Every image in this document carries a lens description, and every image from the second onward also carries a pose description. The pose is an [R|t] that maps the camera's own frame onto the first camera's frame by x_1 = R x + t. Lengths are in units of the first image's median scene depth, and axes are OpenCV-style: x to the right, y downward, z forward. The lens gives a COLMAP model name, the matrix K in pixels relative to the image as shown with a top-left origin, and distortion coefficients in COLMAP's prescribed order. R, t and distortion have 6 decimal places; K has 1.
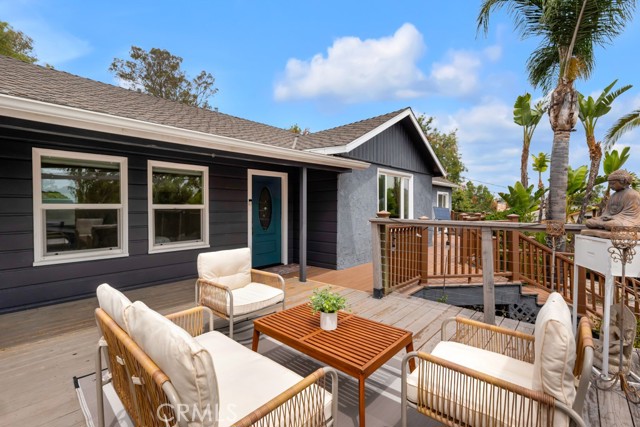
lens RADIAL K [[288.7, 0, 320.7], [0, 288.7, 214.4], [0, 0, 1]] dist [-0.002001, 0.001306]
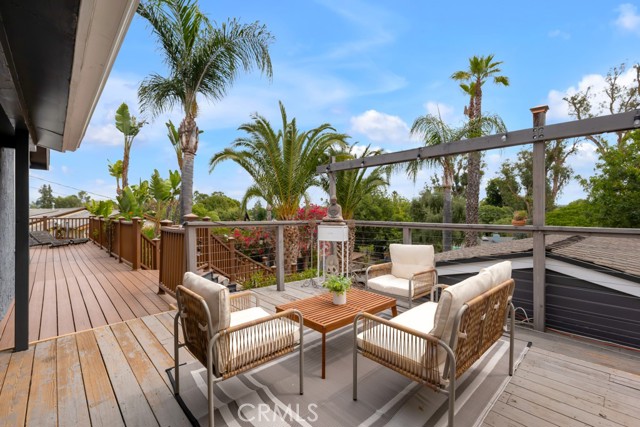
lens RADIAL K [[288.7, 0, 321.3], [0, 288.7, 214.0], [0, 0, 1]] dist [-0.002001, 0.001306]
pose [[0.072319, 0.000230, 0.997382, -0.438201], [0.018236, 0.999833, -0.001553, -0.002150], [-0.997215, 0.018300, 0.072302, 0.339828]]
